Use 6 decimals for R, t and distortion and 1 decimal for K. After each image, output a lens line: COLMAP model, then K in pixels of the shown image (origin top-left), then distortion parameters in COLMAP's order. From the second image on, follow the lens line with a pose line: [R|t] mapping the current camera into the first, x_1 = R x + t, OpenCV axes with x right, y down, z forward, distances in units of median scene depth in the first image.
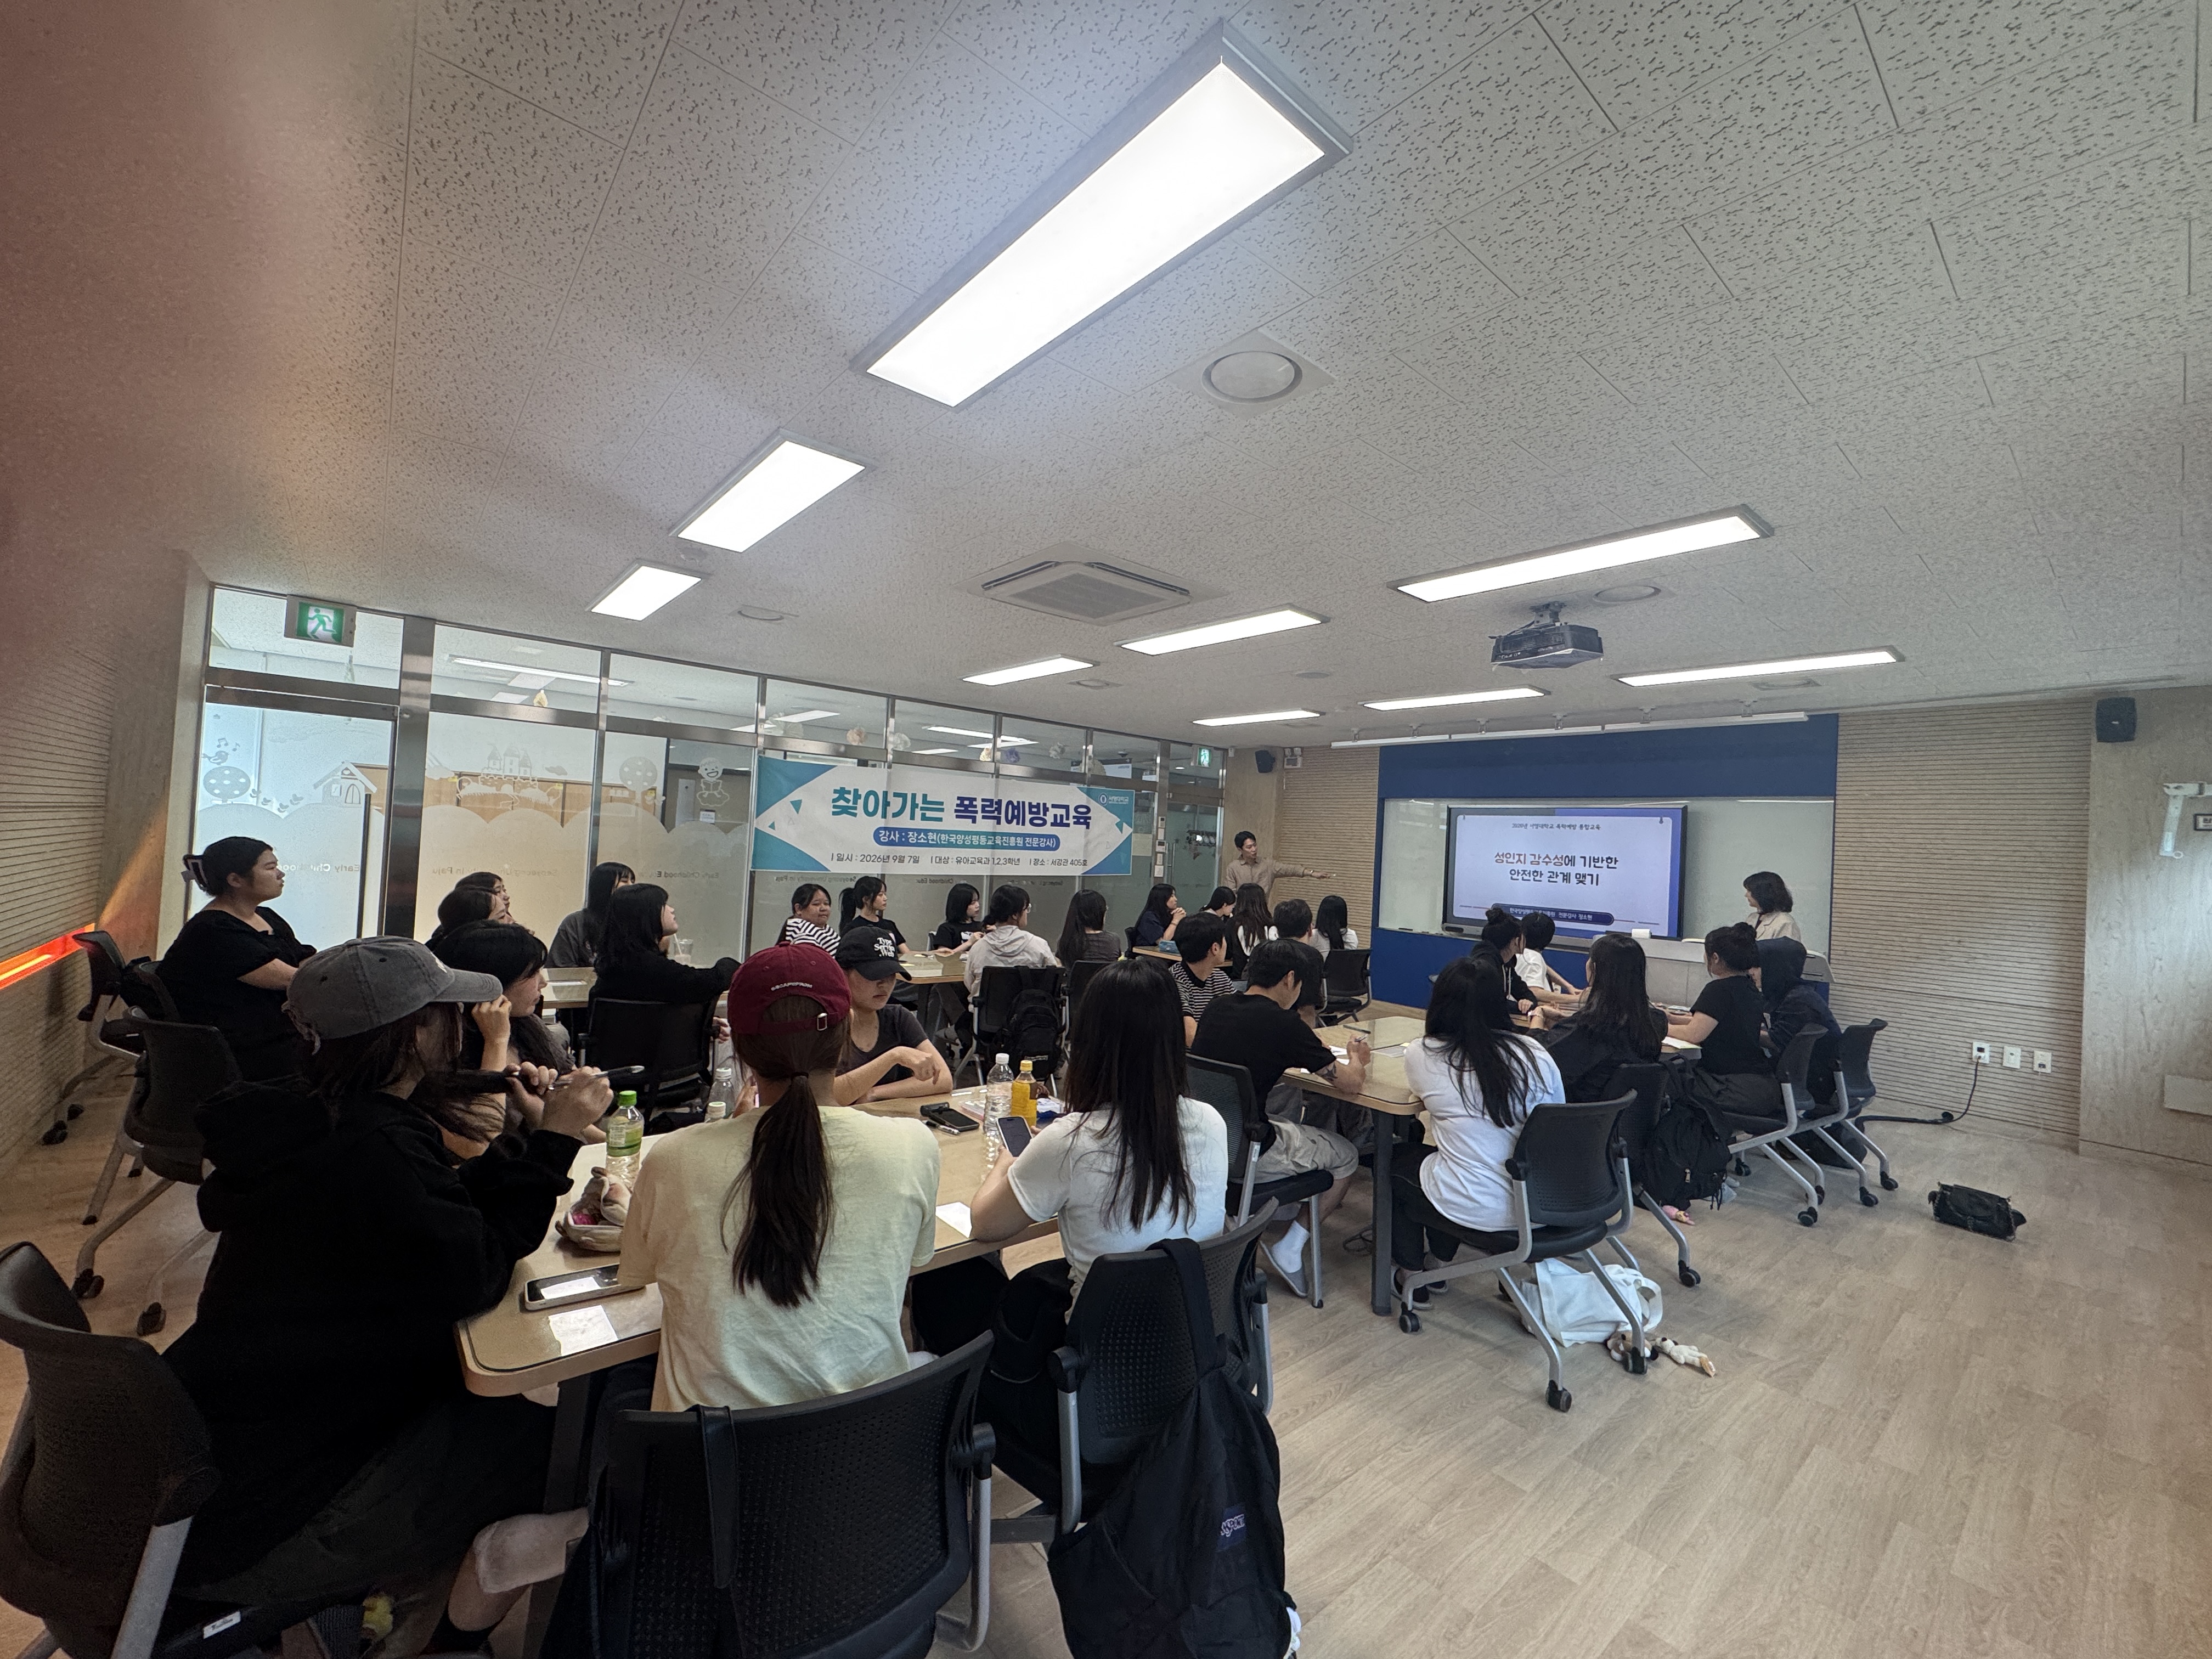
lens RADIAL K [[890.3, 0, 1088.3], [0, 890.3, 833.4], [0, 0, 1]] dist [-0.015635, 0.001467]
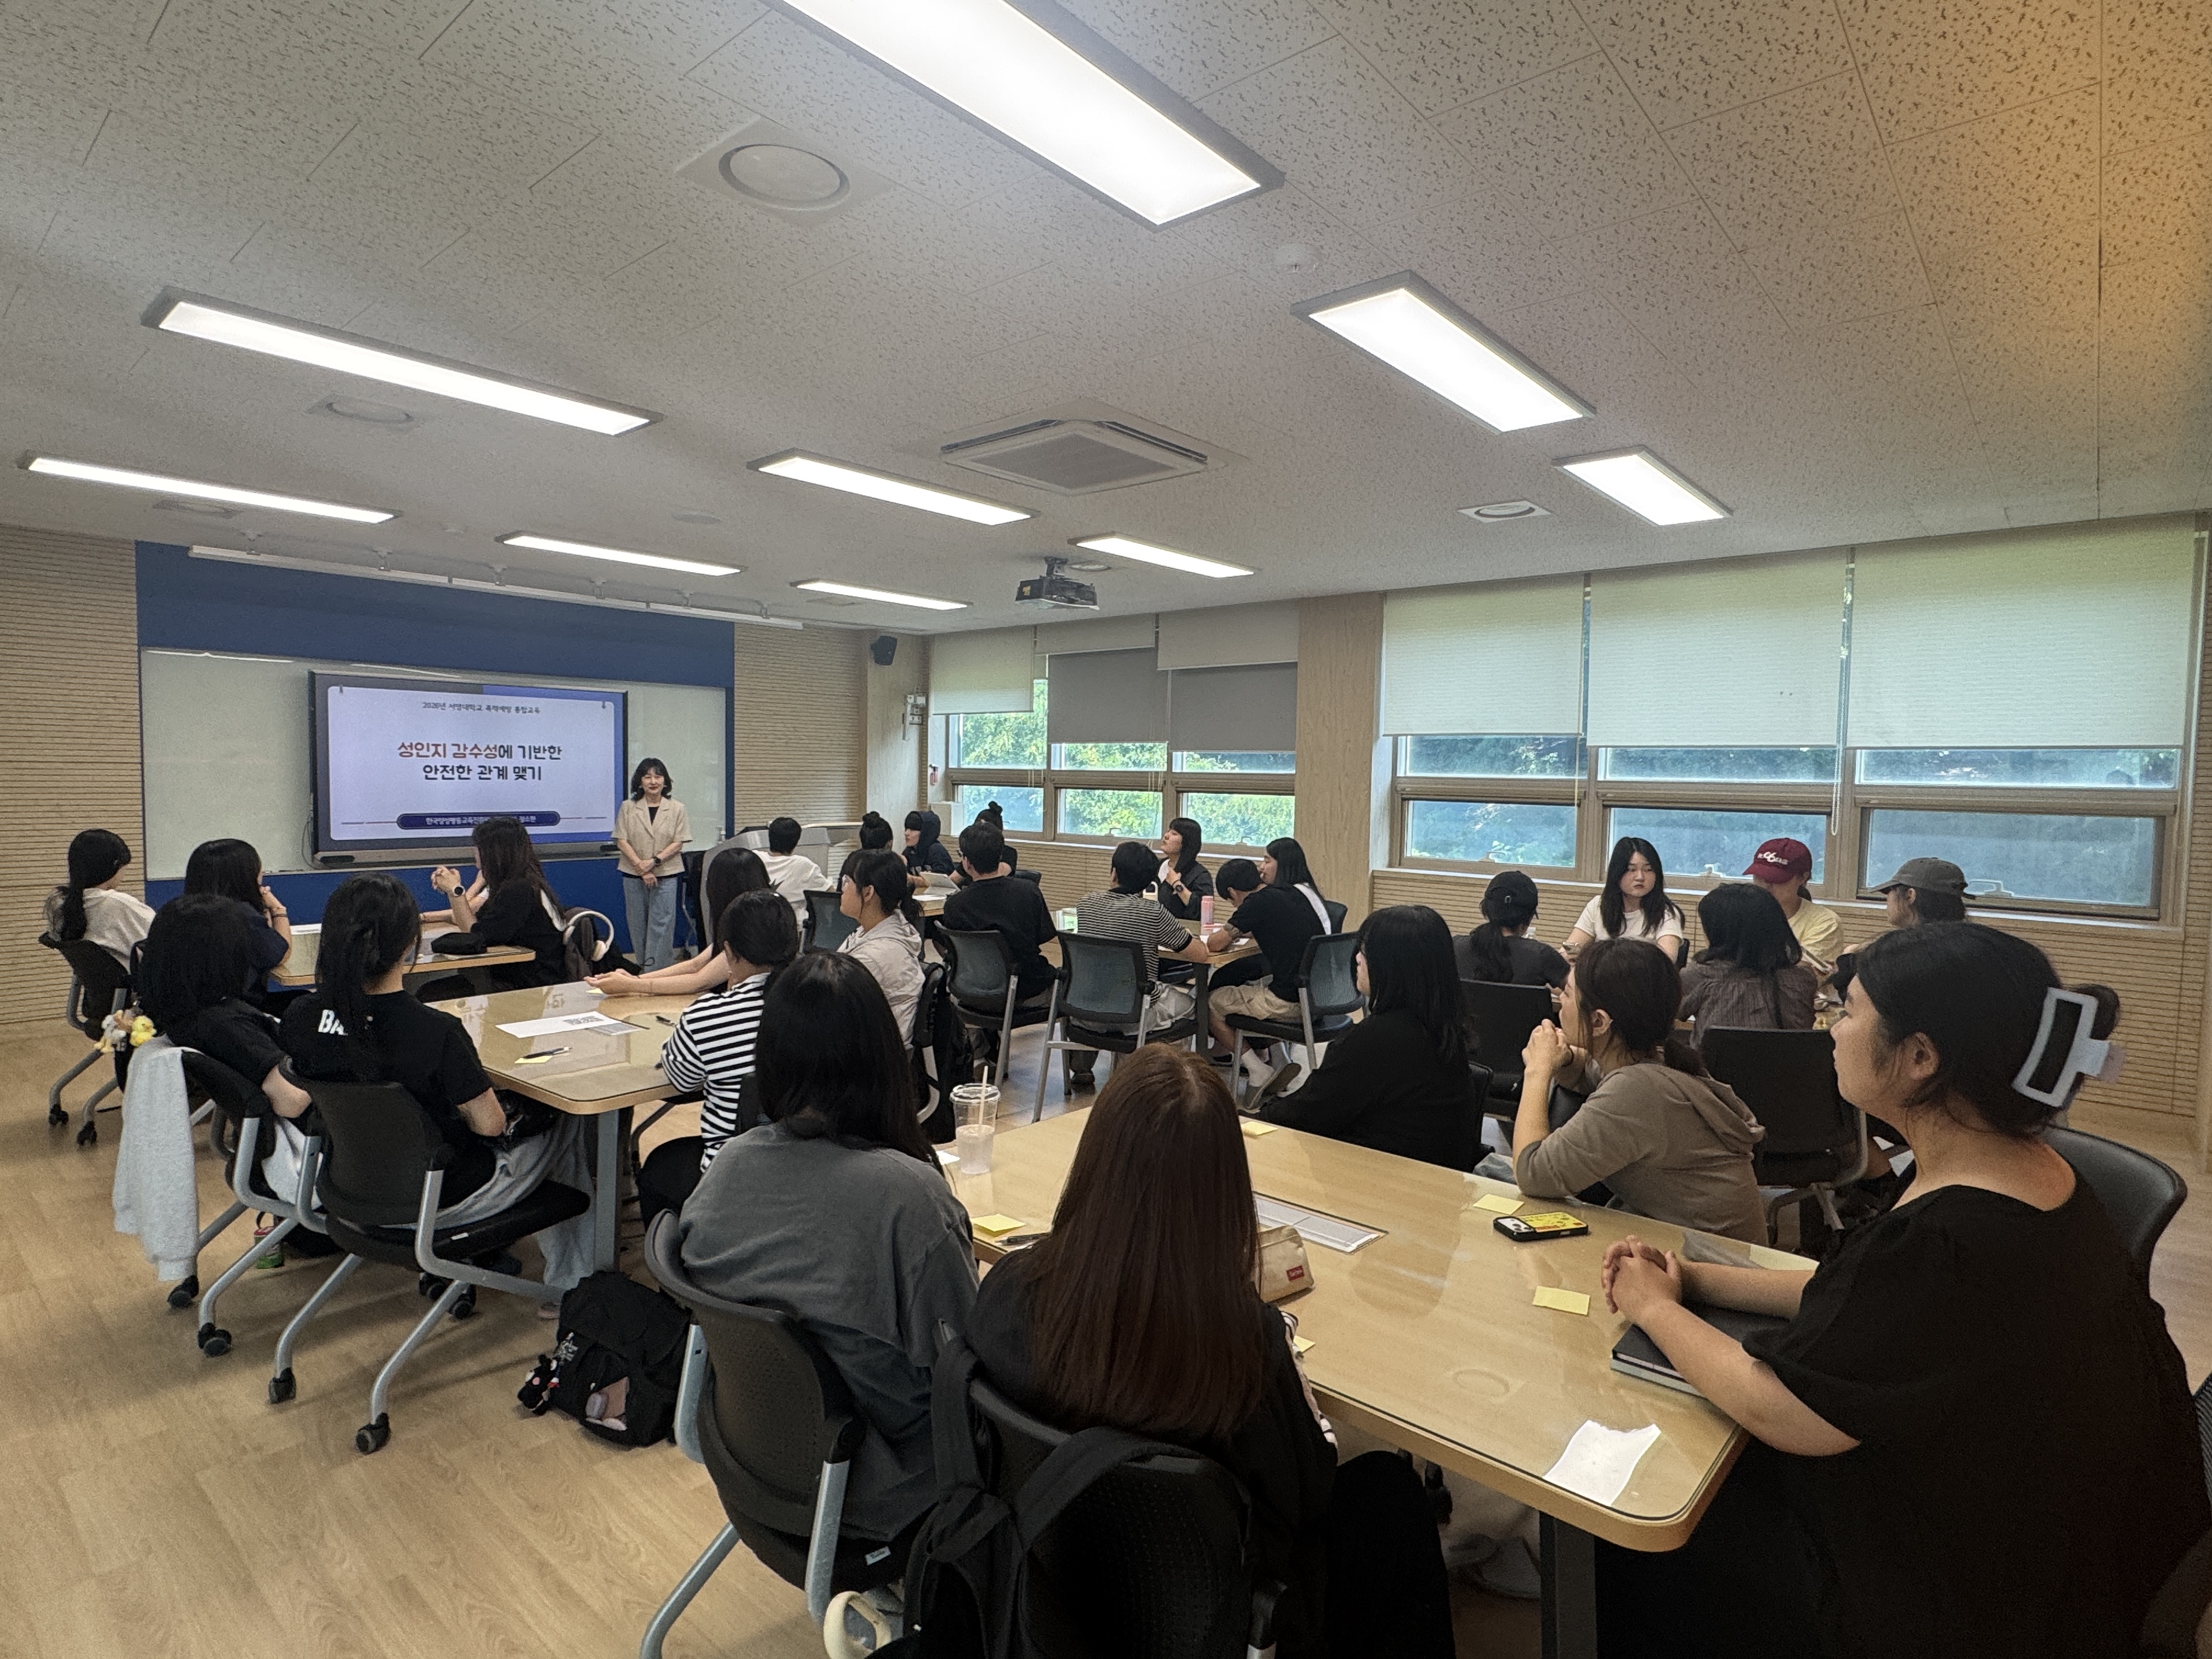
lens RADIAL K [[1144.4, 0, 1115.2], [0, 1144.4, 823.0], [0, 0, 1]] dist [0.033313, 0.007206]
pose [[-0.177861, -0.098752, 0.979088, -0.595117], [-0.031550, 0.995013, 0.094627, -0.021641], [-0.983550, -0.014059, -0.180090, 0.642649]]
